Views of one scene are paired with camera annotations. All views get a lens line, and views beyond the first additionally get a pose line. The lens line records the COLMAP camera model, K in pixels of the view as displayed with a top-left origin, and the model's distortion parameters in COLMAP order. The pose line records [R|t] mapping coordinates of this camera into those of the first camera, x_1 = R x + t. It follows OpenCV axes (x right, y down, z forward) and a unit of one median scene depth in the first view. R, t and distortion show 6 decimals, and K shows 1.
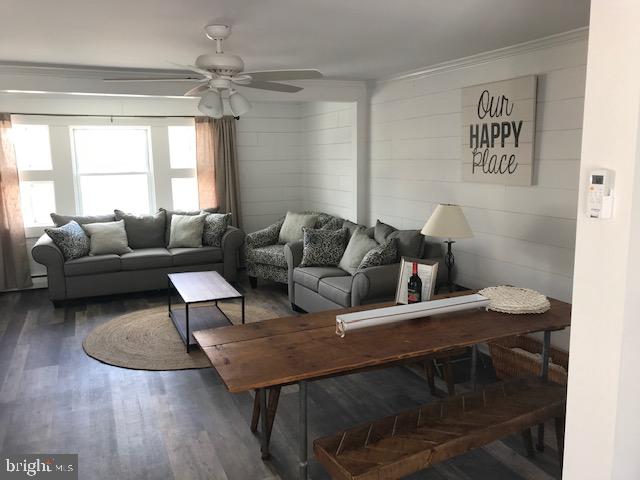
lens RADIAL K [[523.2, 0, 317.7], [0, 523.2, 238.7], [0, 0, 1]] dist [0.016341, -0.008141]
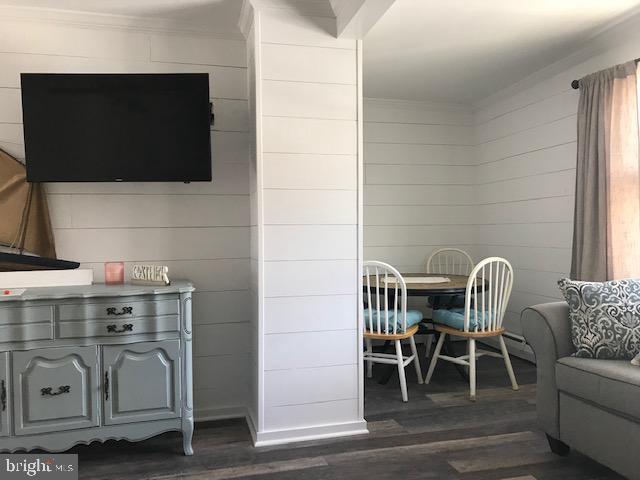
lens RADIAL K [[523.2, 0, 318.9], [0, 523.2, 240.5], [0, 0, 1]] dist [0.016341, -0.008141]
pose [[-0.177564, 0.024399, -0.983807, -0.012510], [-0.138970, 0.989053, 0.049611, -0.046099], [0.974248, 0.145529, -0.172229, 0.856568]]
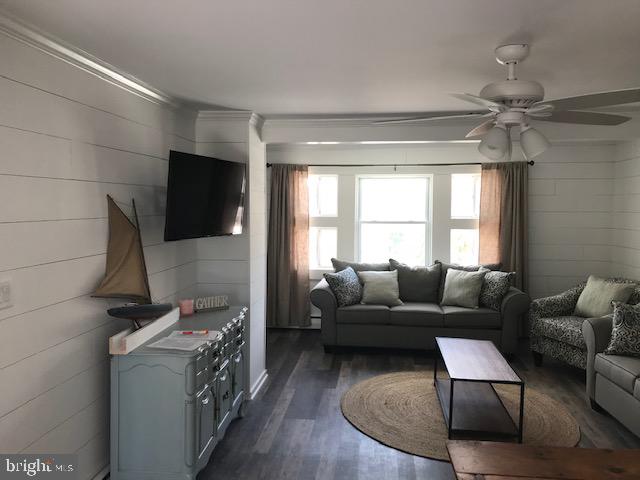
lens RADIAL K [[523.2, 0, 318.9], [0, 523.2, 234.7], [0, 0, 1]] dist [0.016341, -0.008141]
pose [[0.862642, 0.046781, -0.503647, -0.014828], [-0.095158, 0.992944, -0.070758, -0.020919], [0.496783, 0.108965, 0.861007, 0.103903]]
